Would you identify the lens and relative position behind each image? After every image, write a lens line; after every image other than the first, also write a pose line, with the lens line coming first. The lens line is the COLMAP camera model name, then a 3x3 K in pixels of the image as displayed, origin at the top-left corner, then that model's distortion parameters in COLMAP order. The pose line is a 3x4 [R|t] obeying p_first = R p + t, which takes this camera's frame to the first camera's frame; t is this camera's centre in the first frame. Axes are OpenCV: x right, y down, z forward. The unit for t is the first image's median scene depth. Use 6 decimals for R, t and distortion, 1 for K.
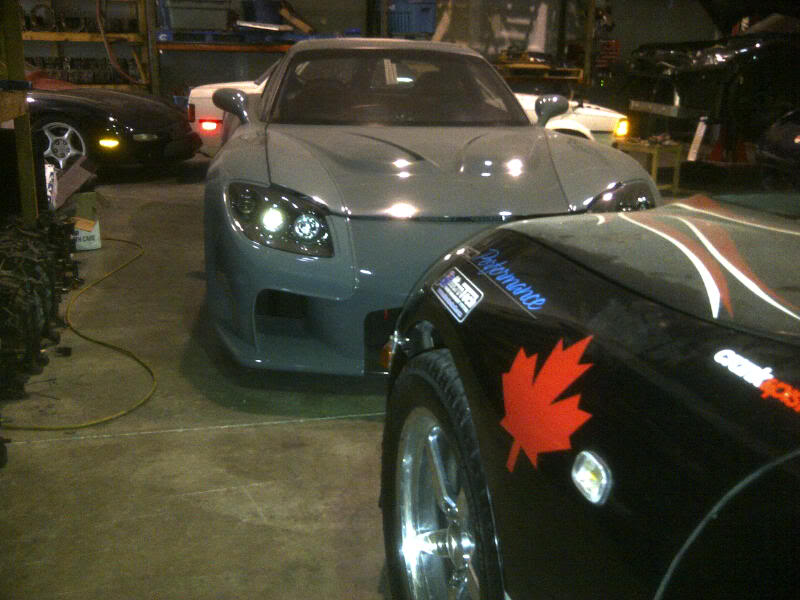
lens RADIAL K [[839.3, 0, 400.0], [0, 839.3, 300.0], [0, 0, 1]] dist [0.000681, 0.001113]
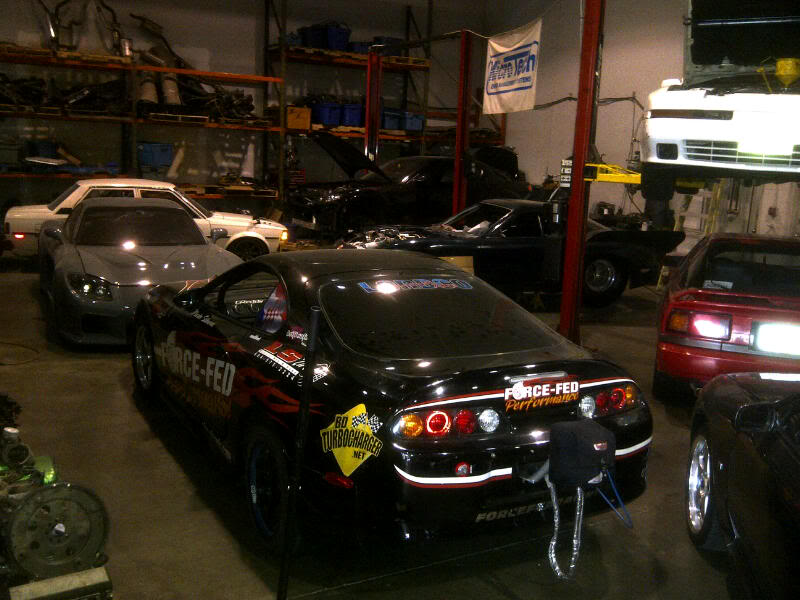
lens RADIAL K [[839.3, 0, 400.0], [0, 839.3, 300.0], [0, 0, 1]] dist [0.000681, 0.001113]
pose [[0.961029, -0.022580, 0.275524, 0.014898], [0.048811, 0.994860, -0.088721, 0.055396], [-0.272104, 0.098712, 0.957191, -0.440489]]
